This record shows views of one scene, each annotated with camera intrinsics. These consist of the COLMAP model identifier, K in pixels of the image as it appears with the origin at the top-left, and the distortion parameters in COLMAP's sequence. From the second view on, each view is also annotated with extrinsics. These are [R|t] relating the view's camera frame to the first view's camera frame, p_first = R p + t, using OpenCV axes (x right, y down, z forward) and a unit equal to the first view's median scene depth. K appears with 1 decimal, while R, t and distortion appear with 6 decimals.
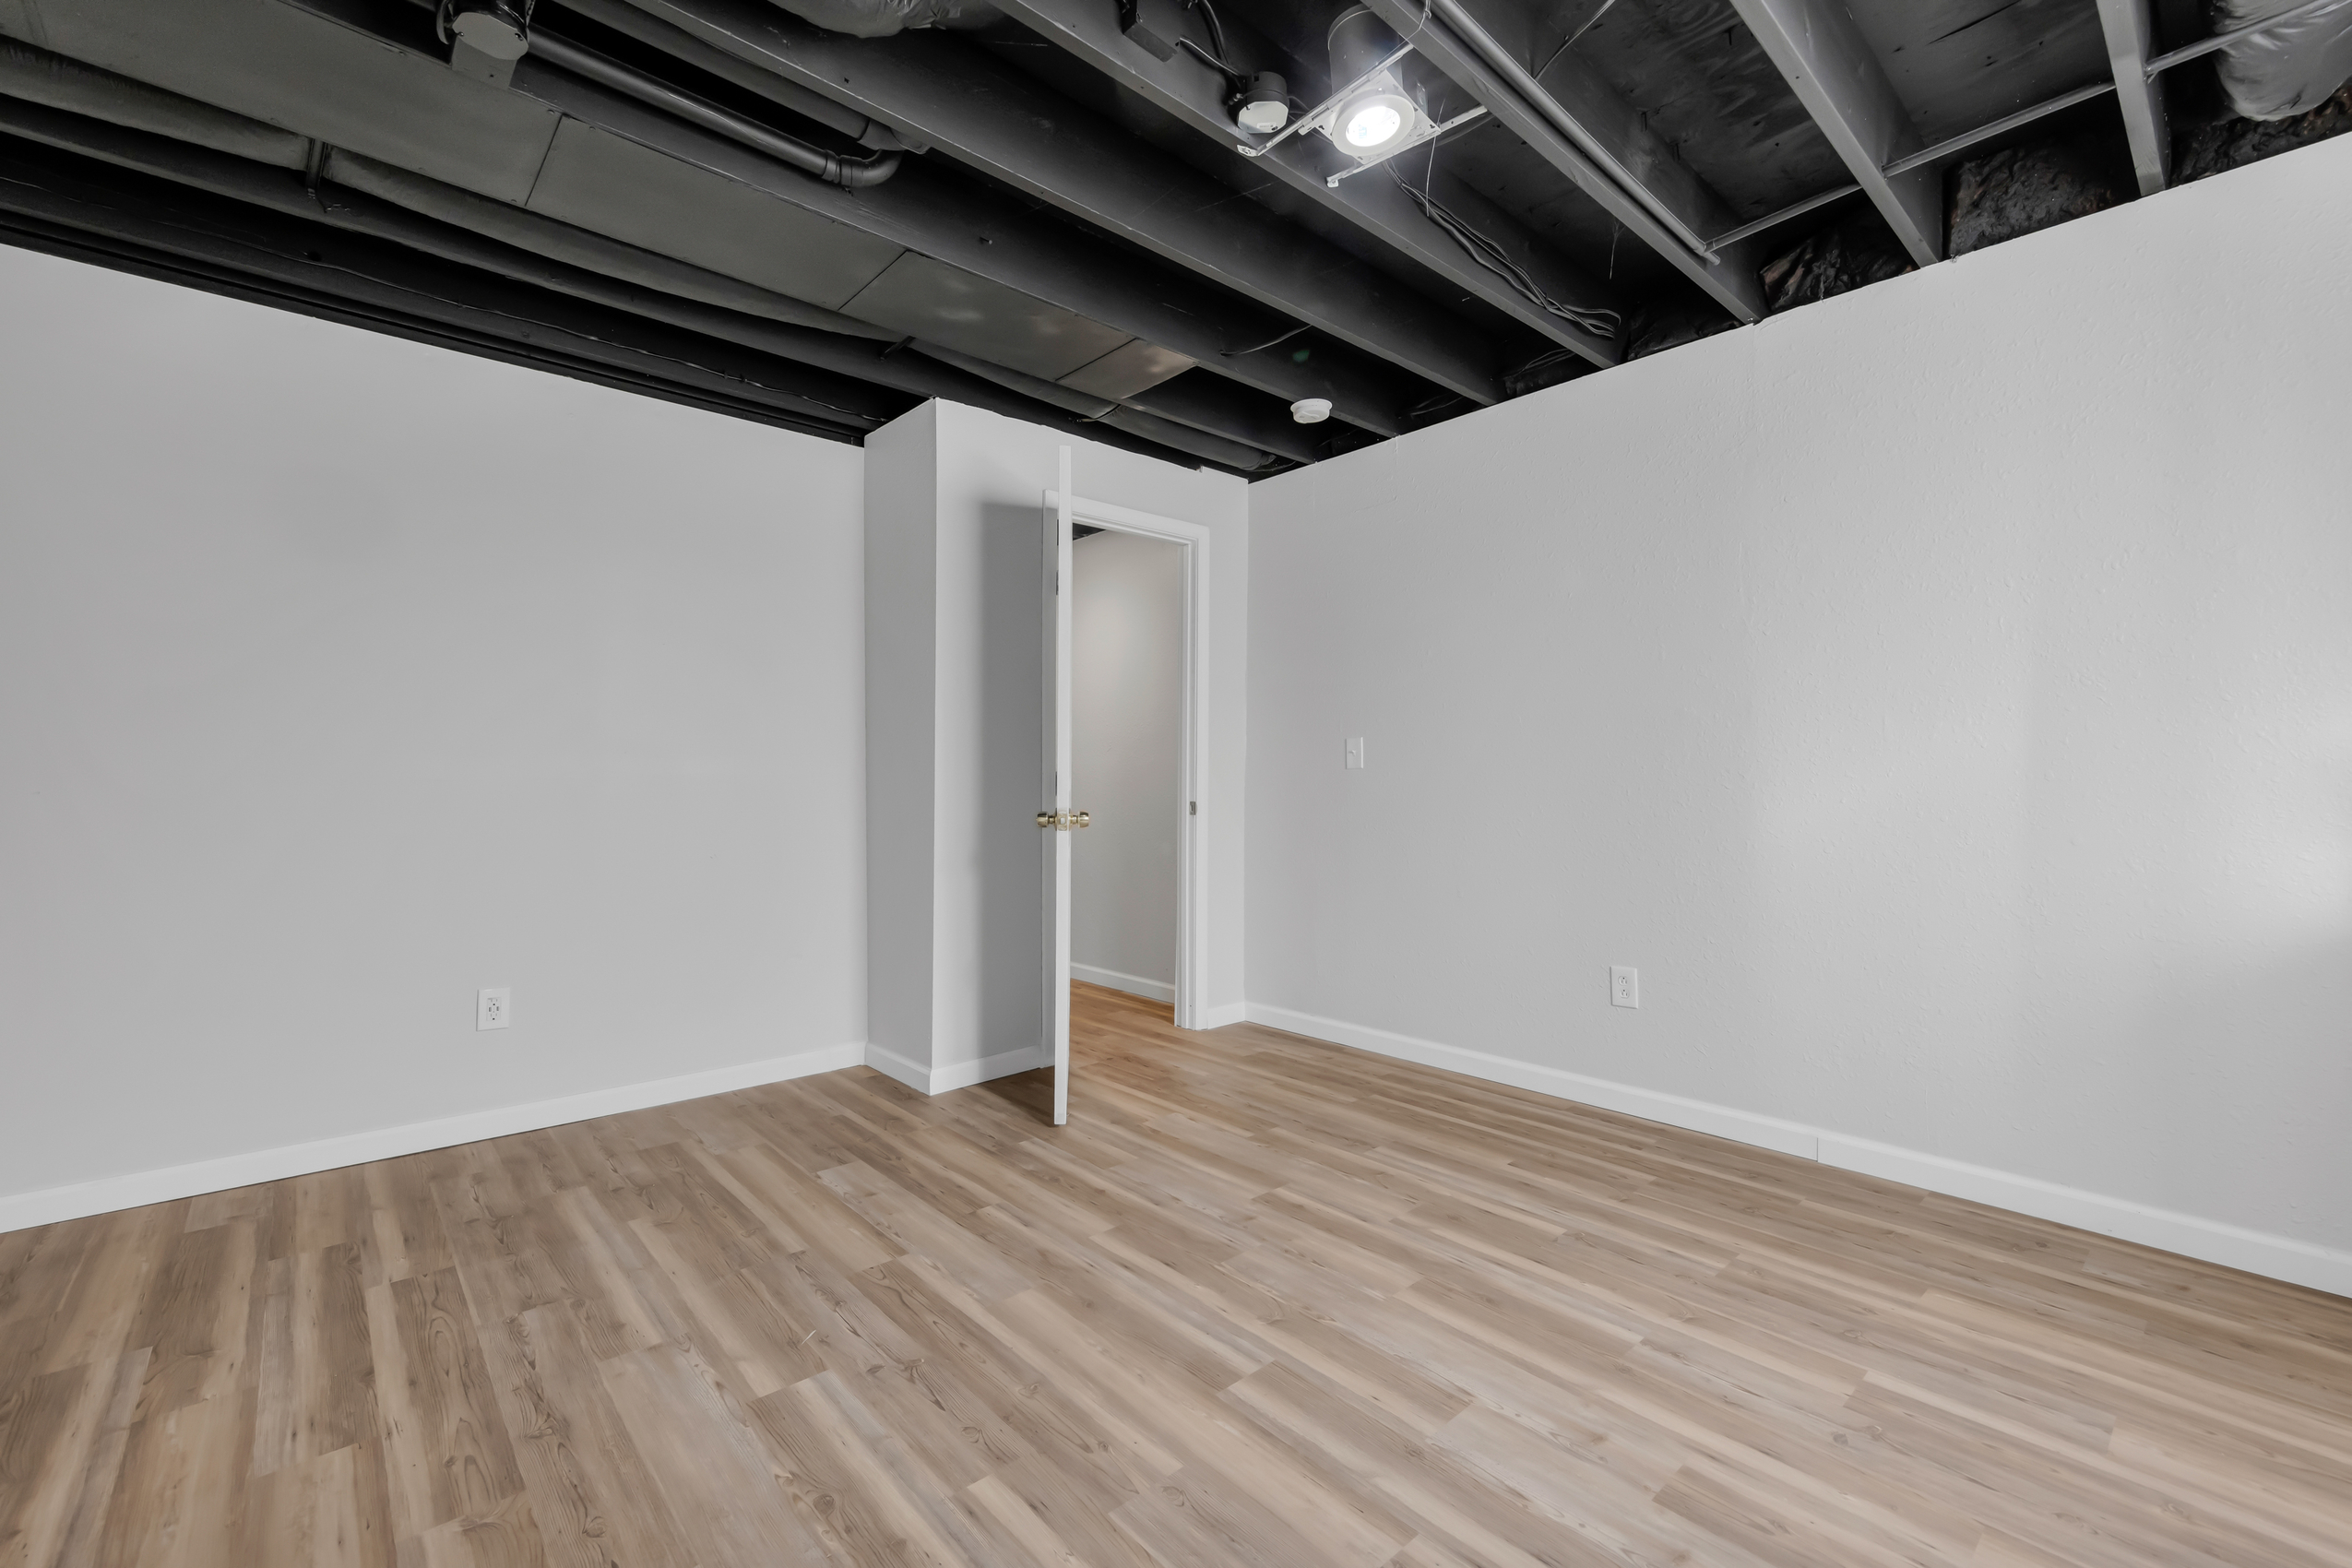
lens RADIAL K [[975.0, 0, 1175.5], [0, 975.0, 784.2], [0, 0, 1]] dist [-0.000040, 0.000089]
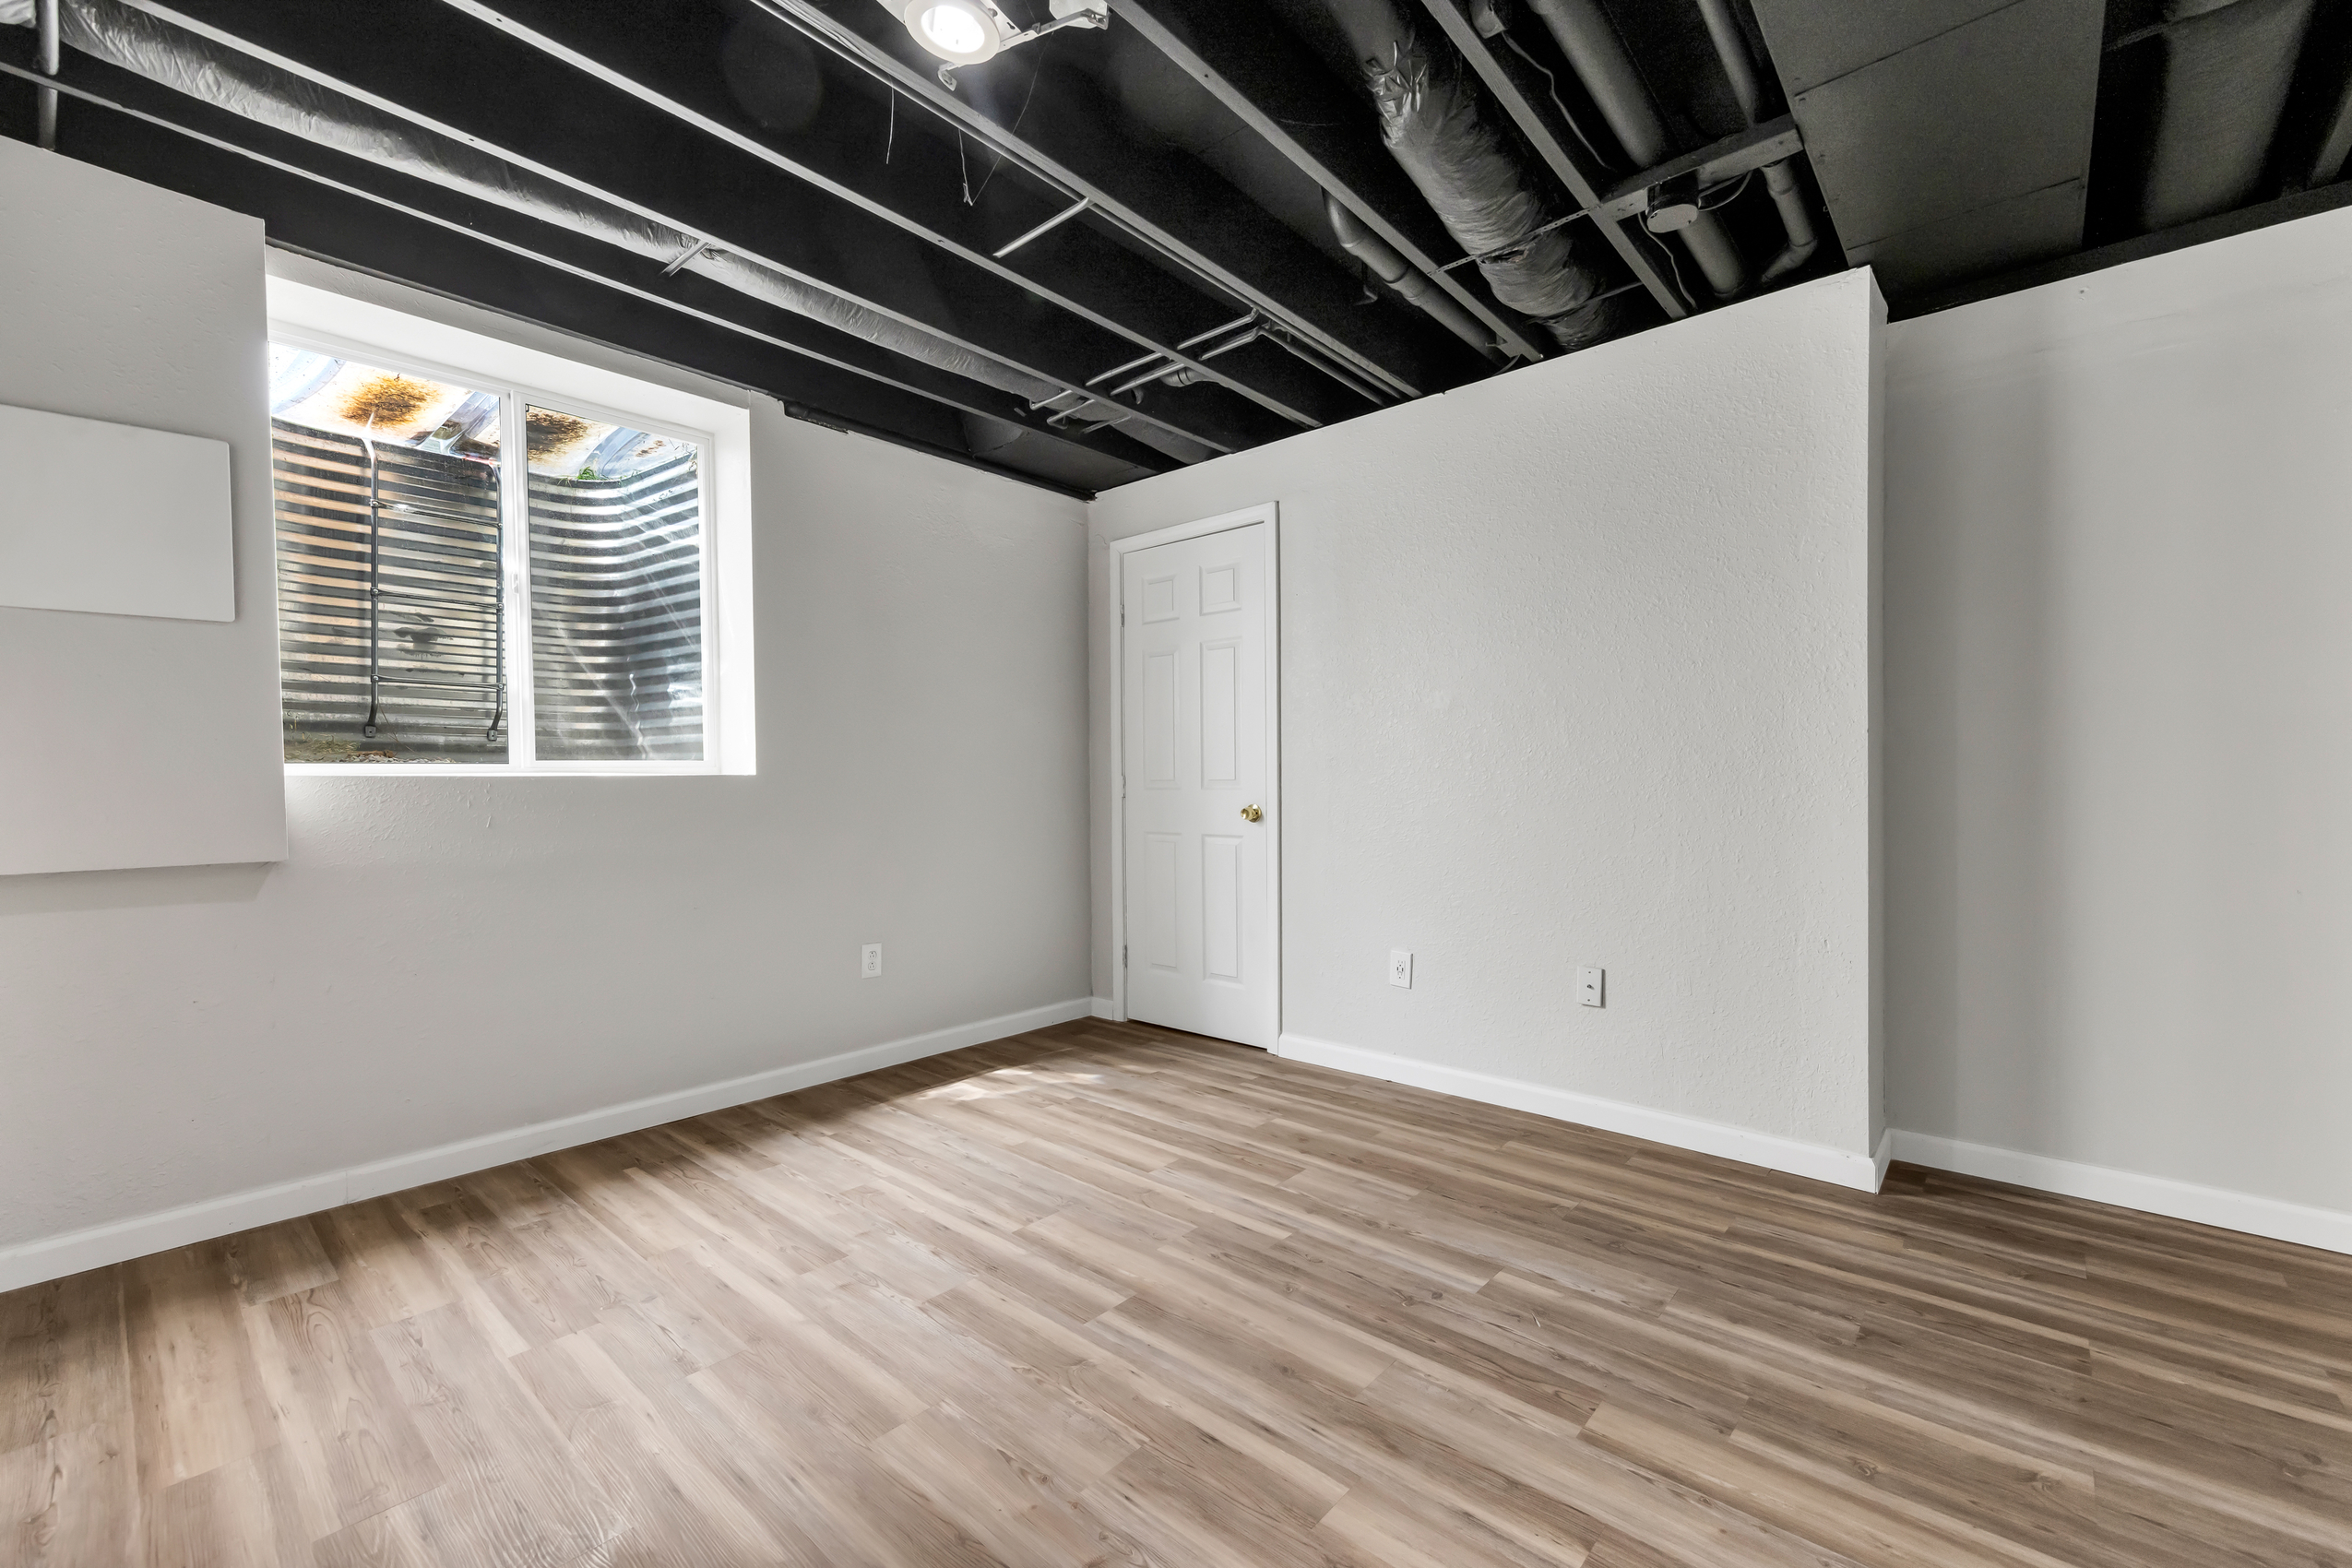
lens RADIAL K [[975.0, 0, 1175.6], [0, 975.0, 787.6], [0, 0, 1]] dist [-0.000040, 0.000089]
pose [[-0.993047, 0.008556, -0.117404, 0.119802], [0.007977, 0.999954, 0.005404, -0.001927], [0.117445, 0.004430, -0.993070, 2.027241]]
